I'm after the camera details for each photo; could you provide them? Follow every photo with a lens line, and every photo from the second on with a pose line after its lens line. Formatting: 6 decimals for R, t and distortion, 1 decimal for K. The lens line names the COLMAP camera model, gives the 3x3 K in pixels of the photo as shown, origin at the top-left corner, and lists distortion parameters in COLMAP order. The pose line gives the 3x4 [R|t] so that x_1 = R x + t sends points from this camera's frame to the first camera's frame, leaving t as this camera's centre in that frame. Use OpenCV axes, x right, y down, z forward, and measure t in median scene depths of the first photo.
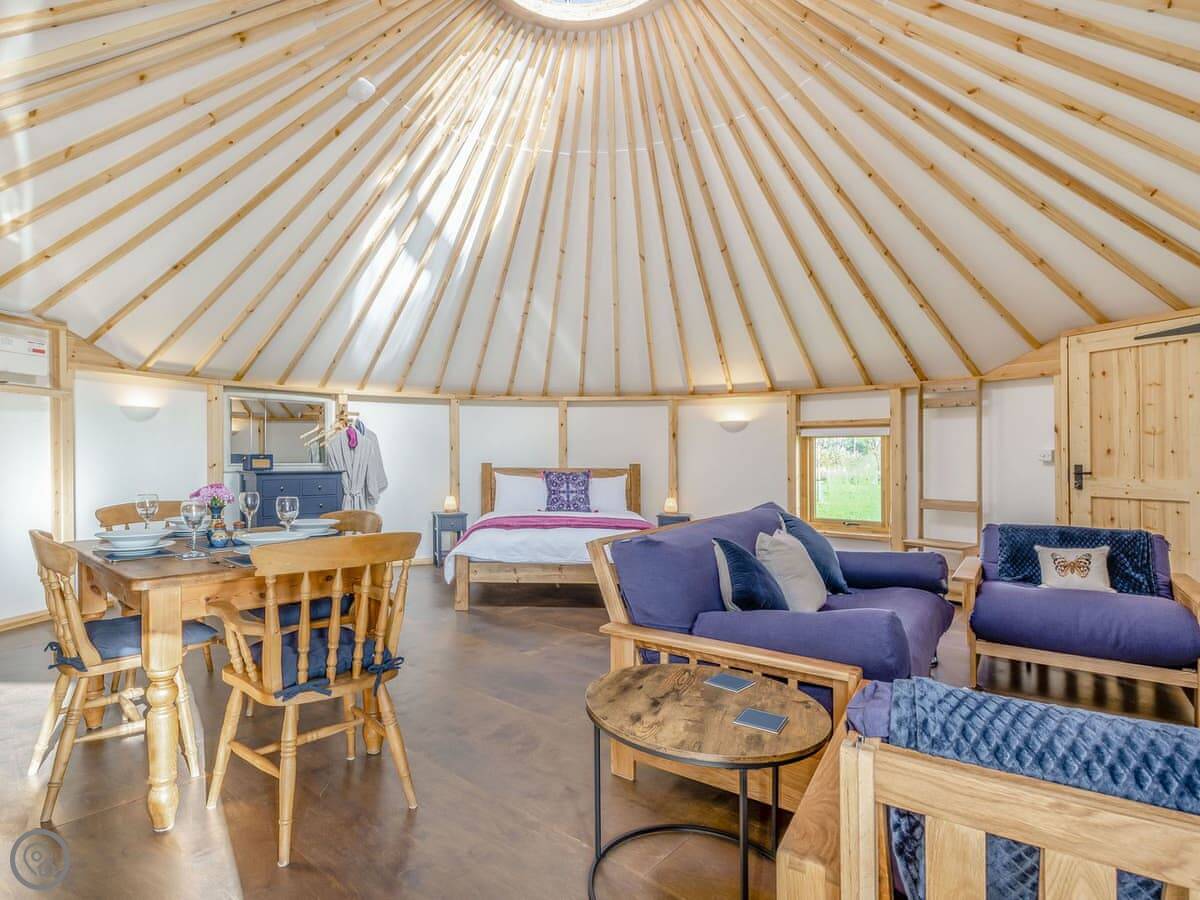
lens RADIAL K [[616.6, 0, 527.1], [0, 616.6, 450.6], [0, 0, 1]] dist [0.014920, -0.002314]
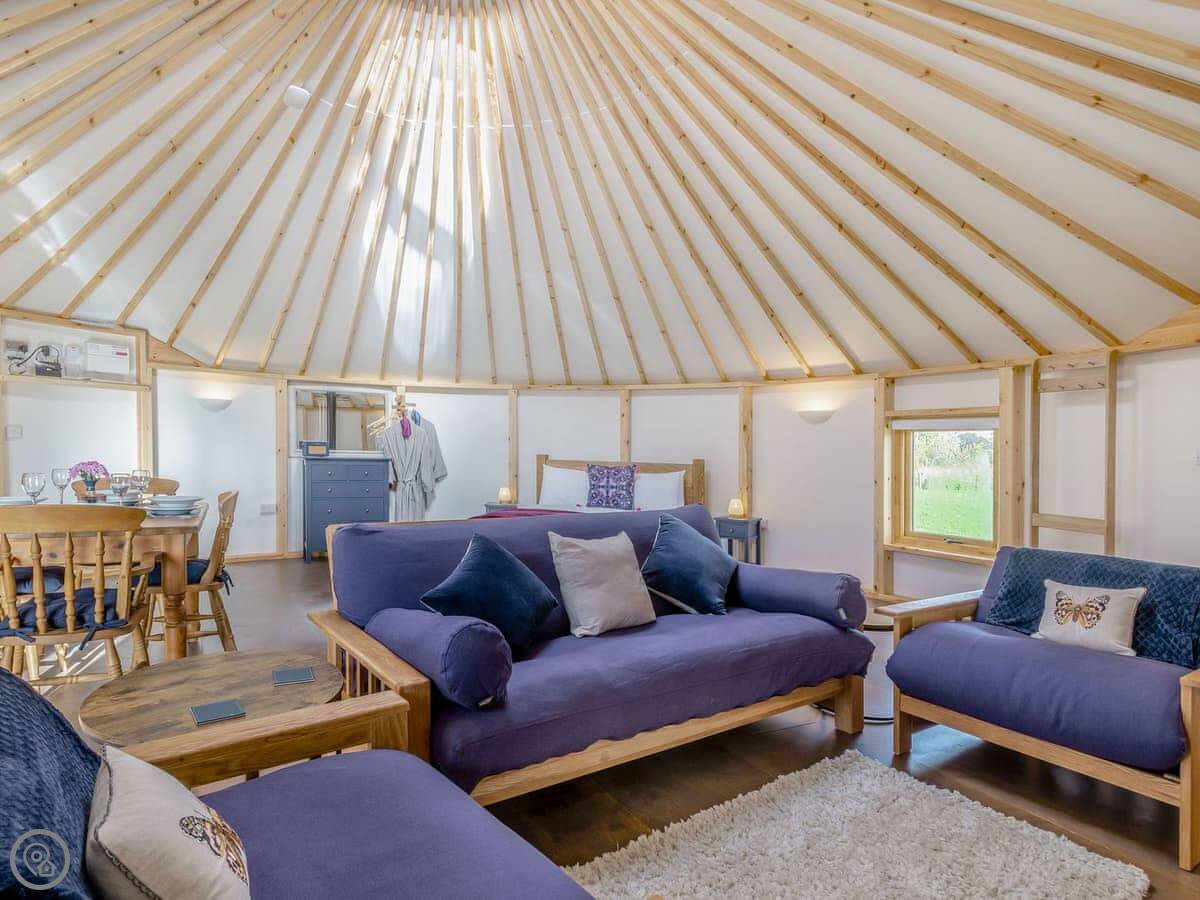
lens RADIAL K [[639.0, 0, 577.0], [0, 639.0, 454.5], [0, 0, 1]] dist [0.003200, -0.000611]
pose [[0.939712, 0.020781, -0.341334, 0.398156], [-0.016622, 0.999748, 0.015106, 0.004599], [0.341562, -0.008522, 0.939821, 0.086483]]
